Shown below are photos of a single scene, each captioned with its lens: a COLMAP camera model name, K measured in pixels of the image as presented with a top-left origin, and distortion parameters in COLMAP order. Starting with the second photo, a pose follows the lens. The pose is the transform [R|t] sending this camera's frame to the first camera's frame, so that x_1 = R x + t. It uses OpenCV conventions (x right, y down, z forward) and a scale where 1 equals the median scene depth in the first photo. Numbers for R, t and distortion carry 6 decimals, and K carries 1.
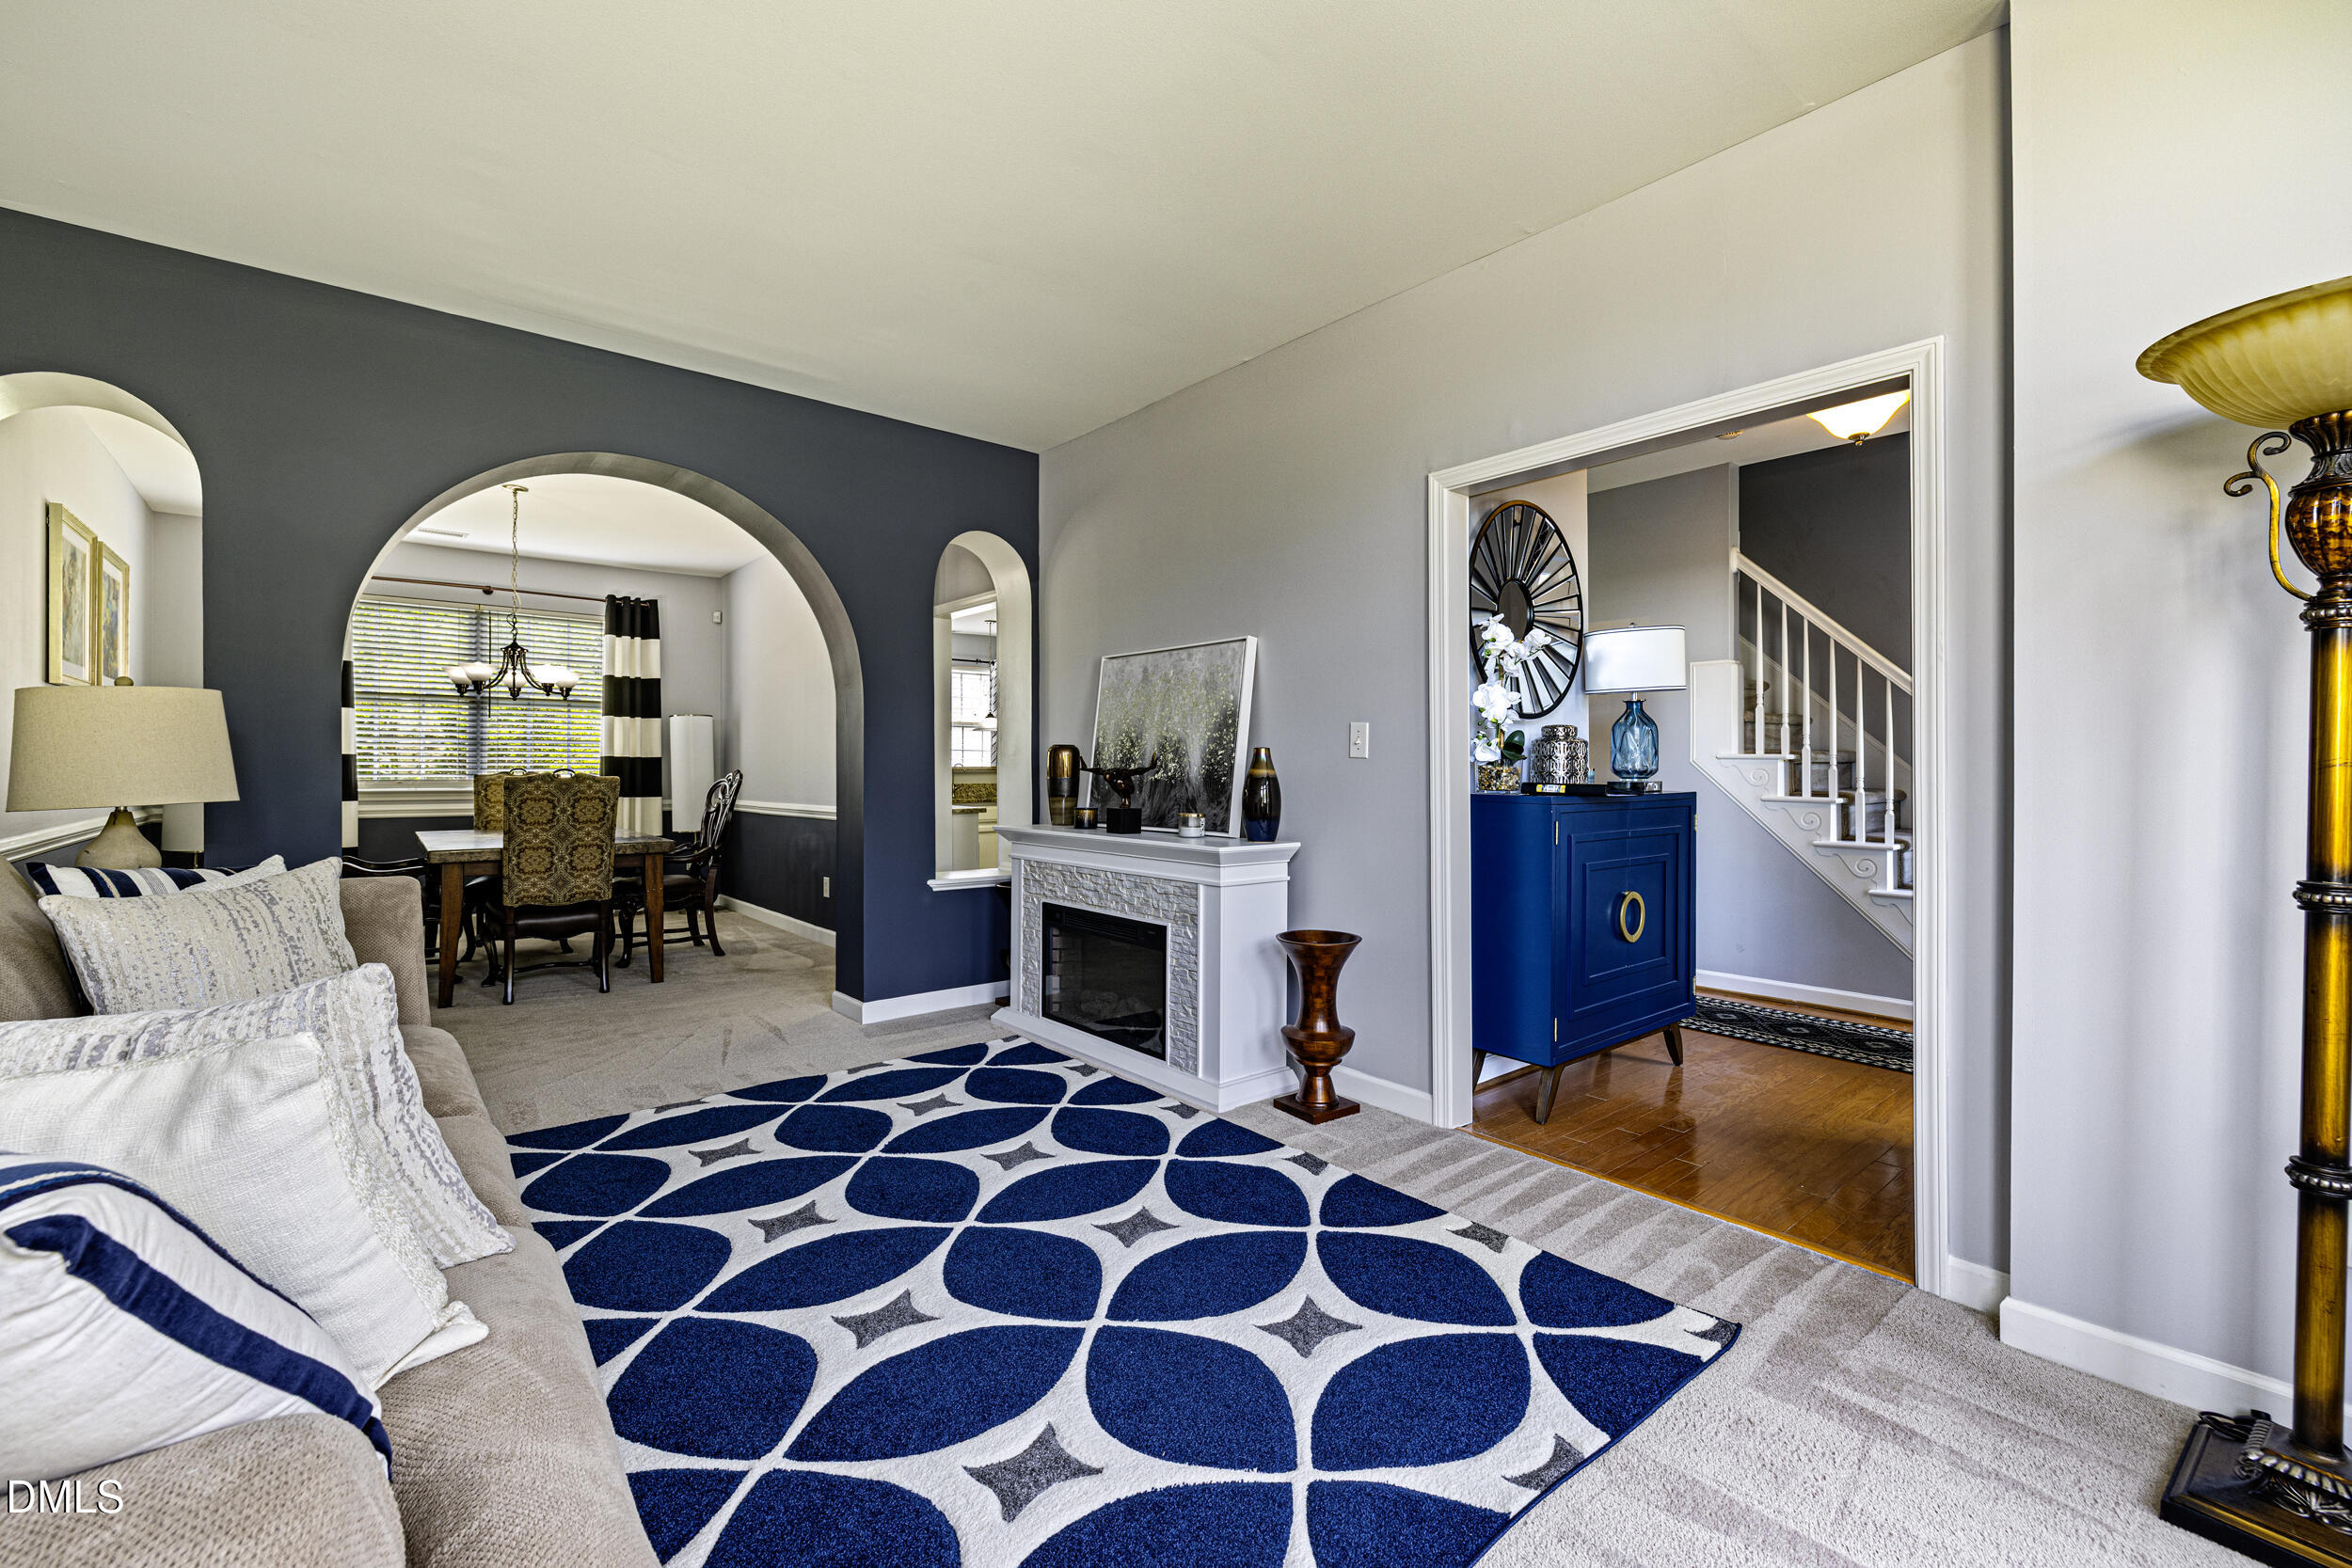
lens RADIAL K [[986.6, 0, 1183.4], [0, 986.6, 760.8], [0, 0, 1]] dist [-0.001241, -0.000213]
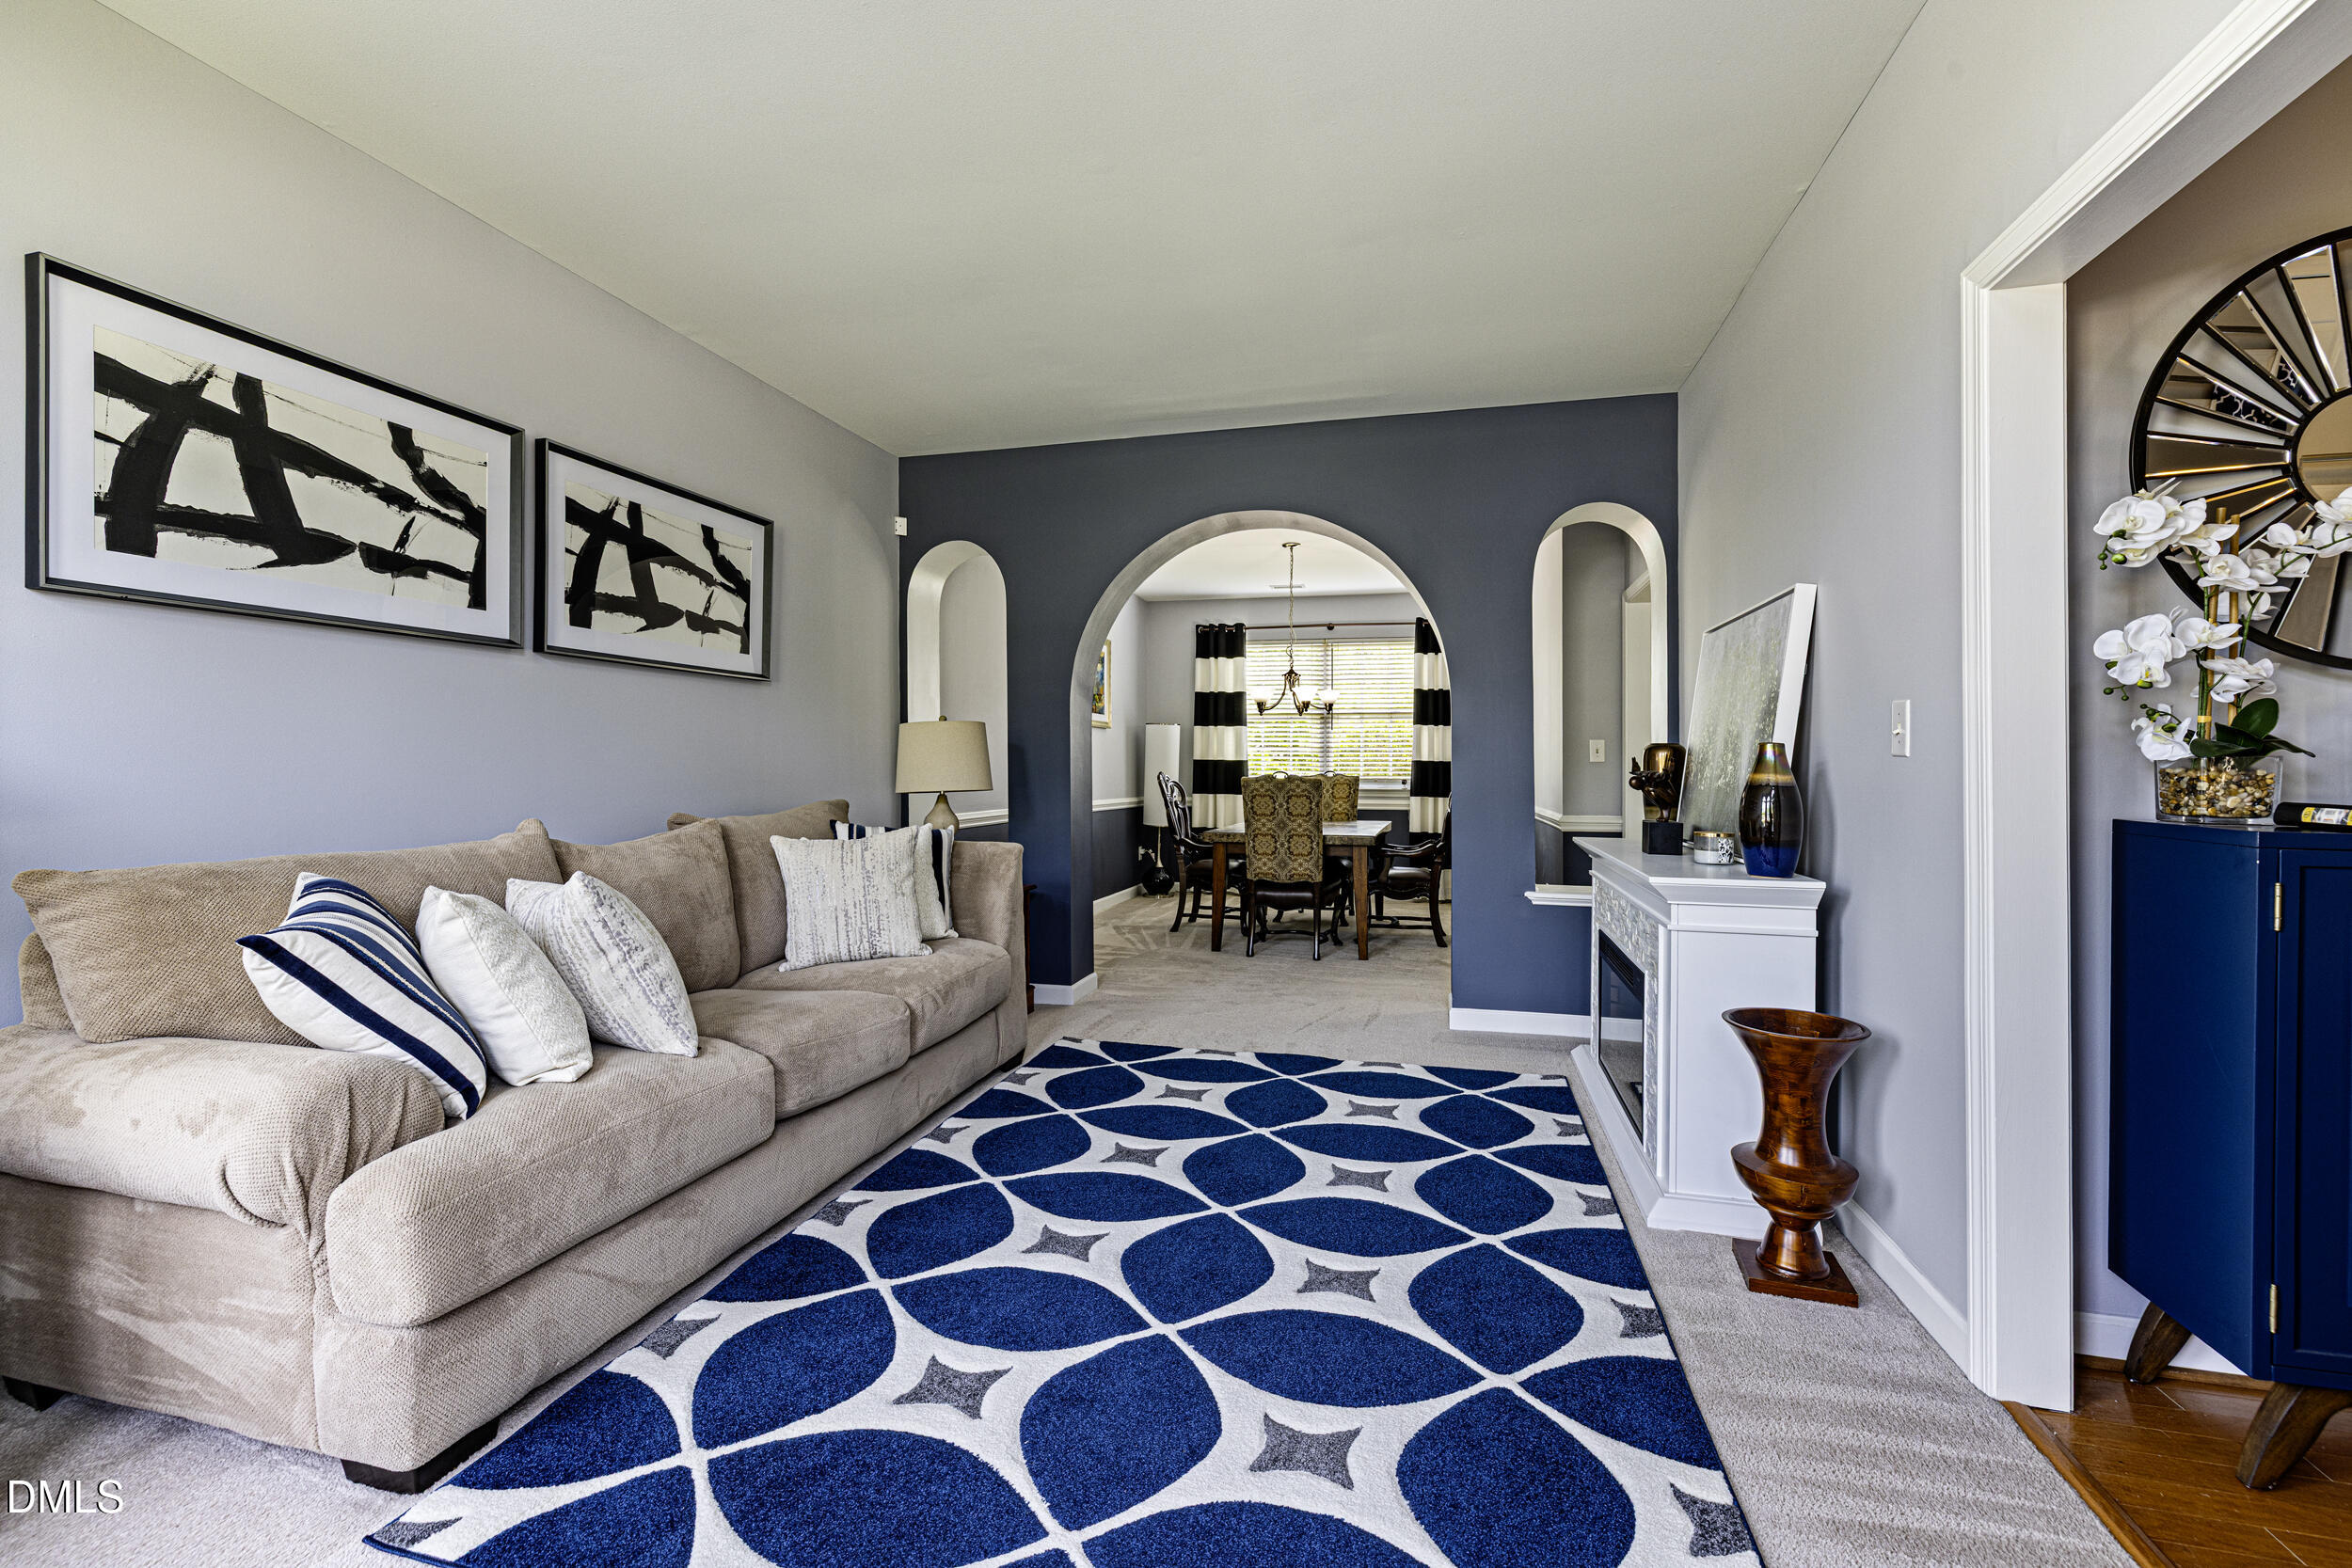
lens RADIAL K [[996.6, 0, 1180.6], [0, 996.6, 768.0], [0, 0, 1]] dist [-0.000791, -0.000252]
pose [[0.581473, -0.000012, -0.813566, 0.446453], [0.002960, 0.999993, 0.002100, 0.001679], [0.813560, -0.003629, 0.581469, 0.261660]]
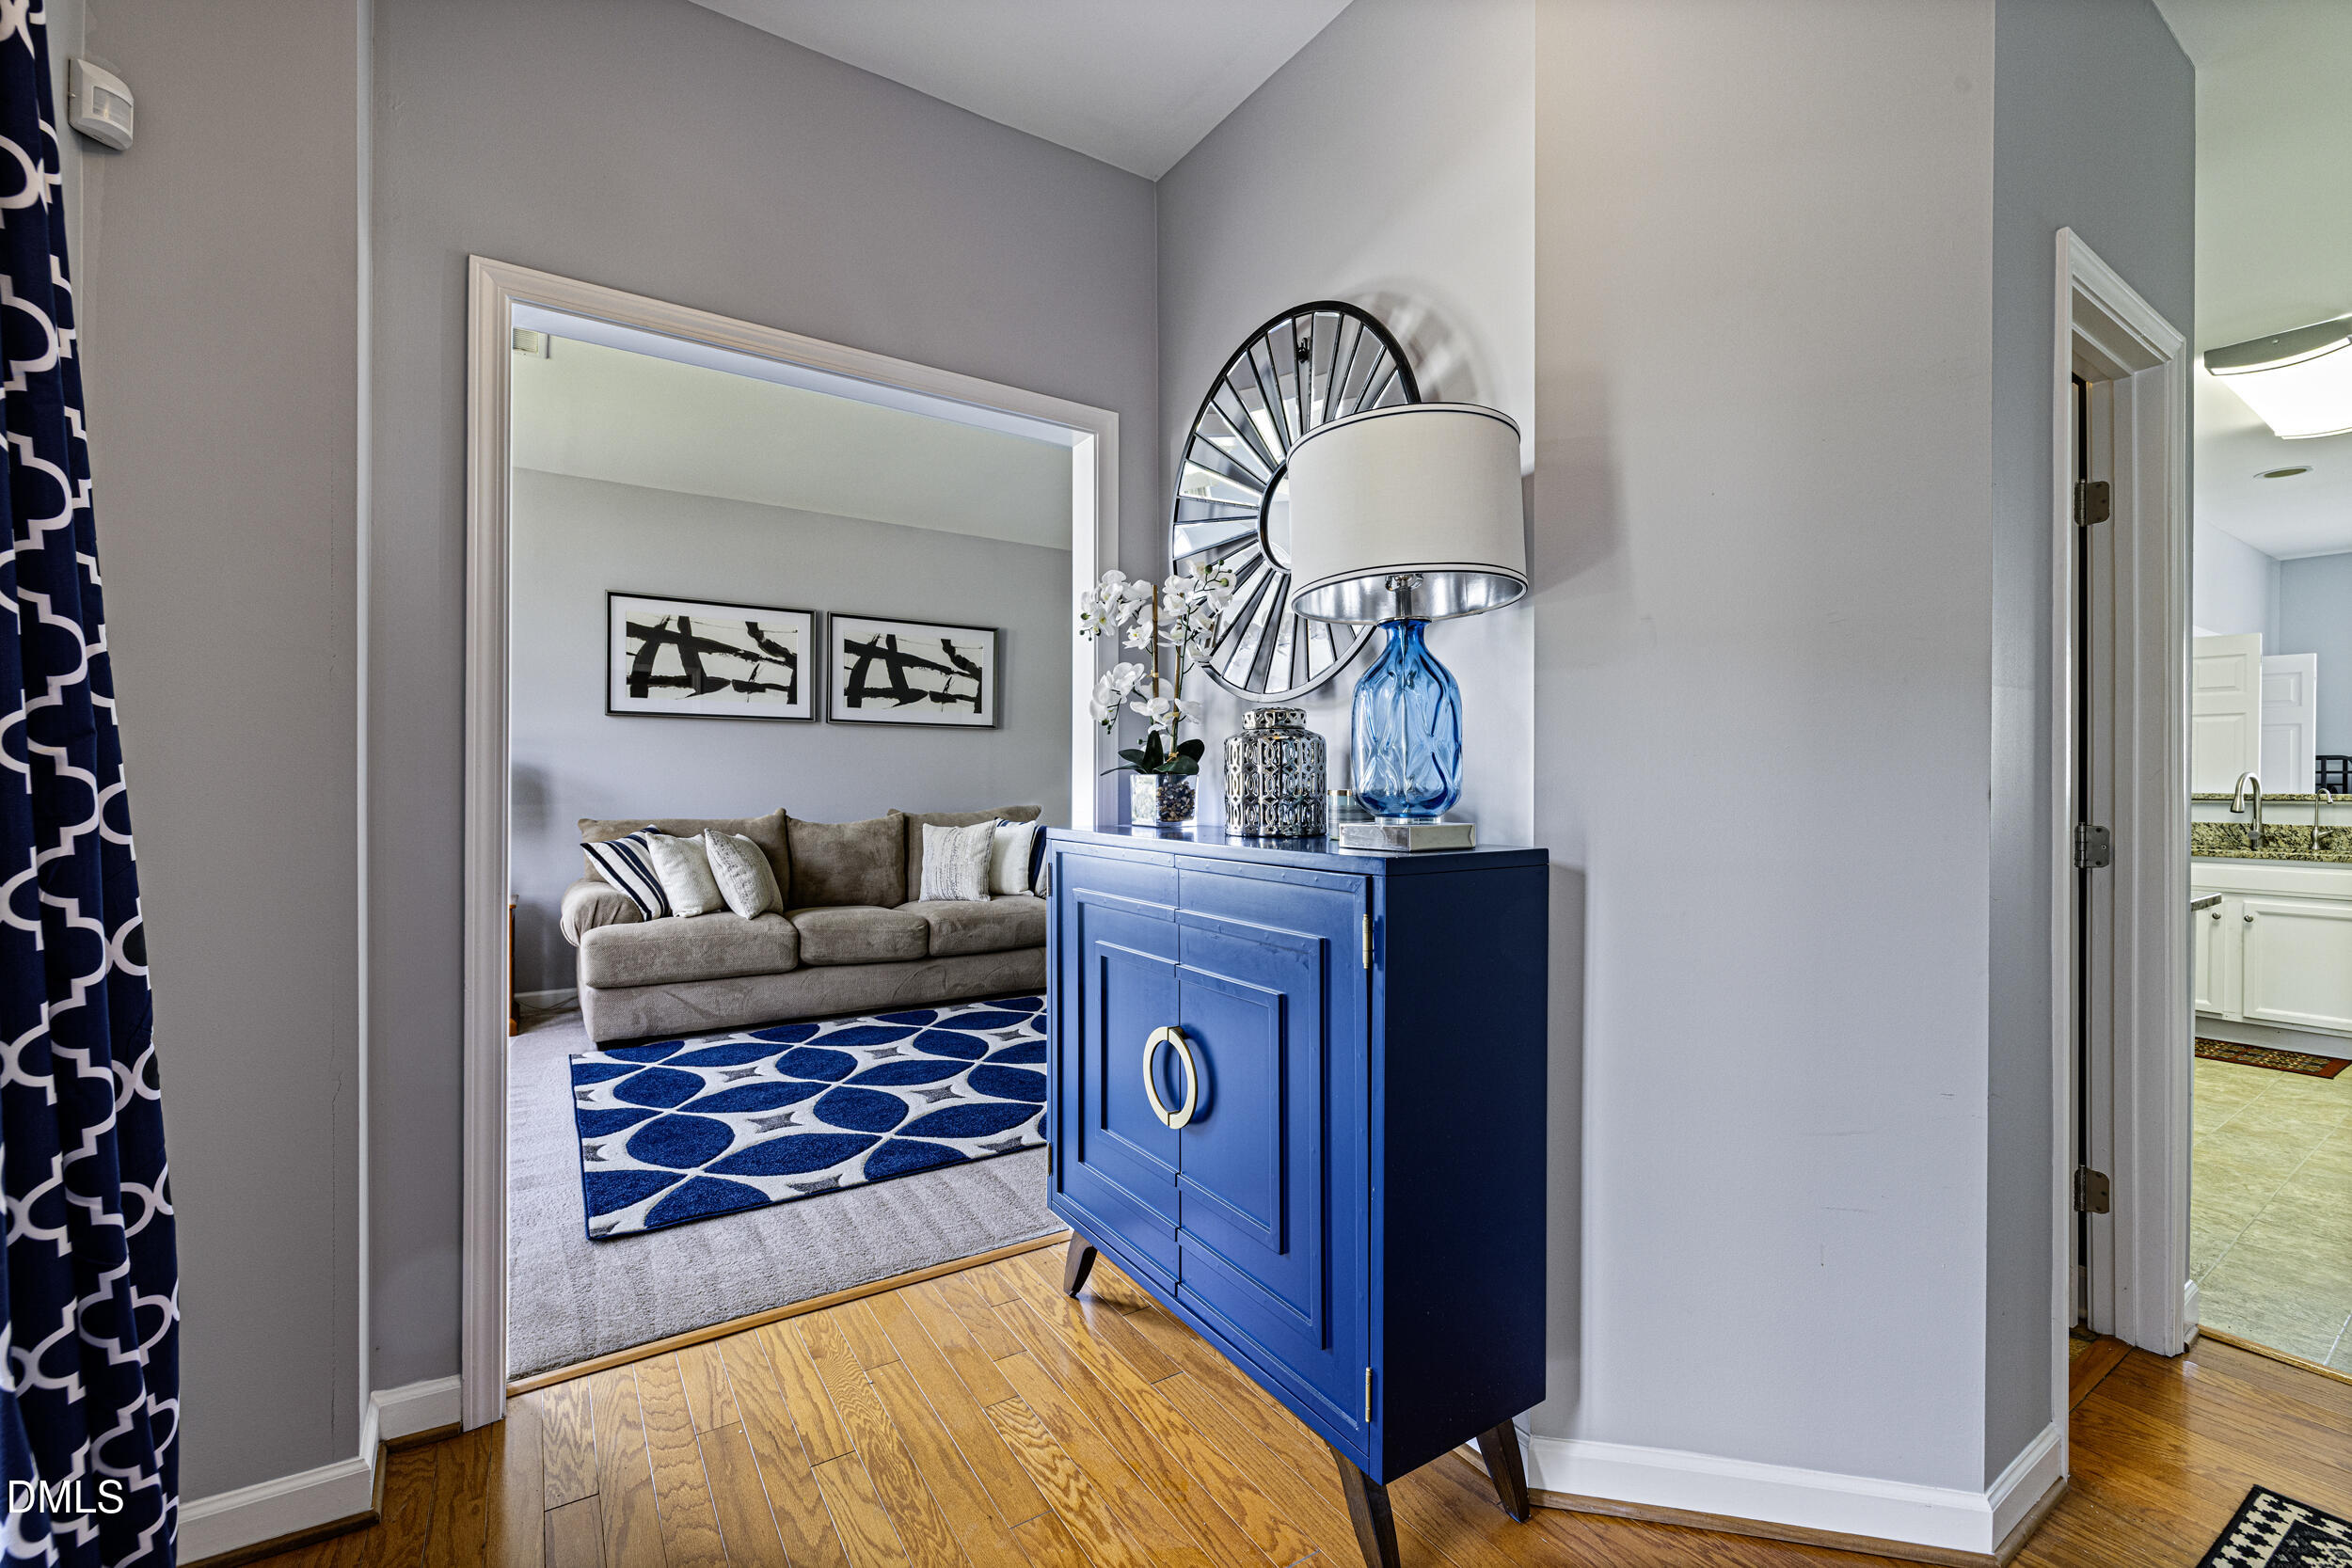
lens RADIAL K [[989.3, 0, 1166.9], [0, 989.3, 785.8], [0, 0, 1]] dist [-0.001284, -0.000309]
pose [[-0.115452, -0.000931, -0.993313, 1.031930], [-0.001358, 0.999999, -0.000779, 0.006534], [0.993312, 0.001259, -0.115453, 1.123918]]
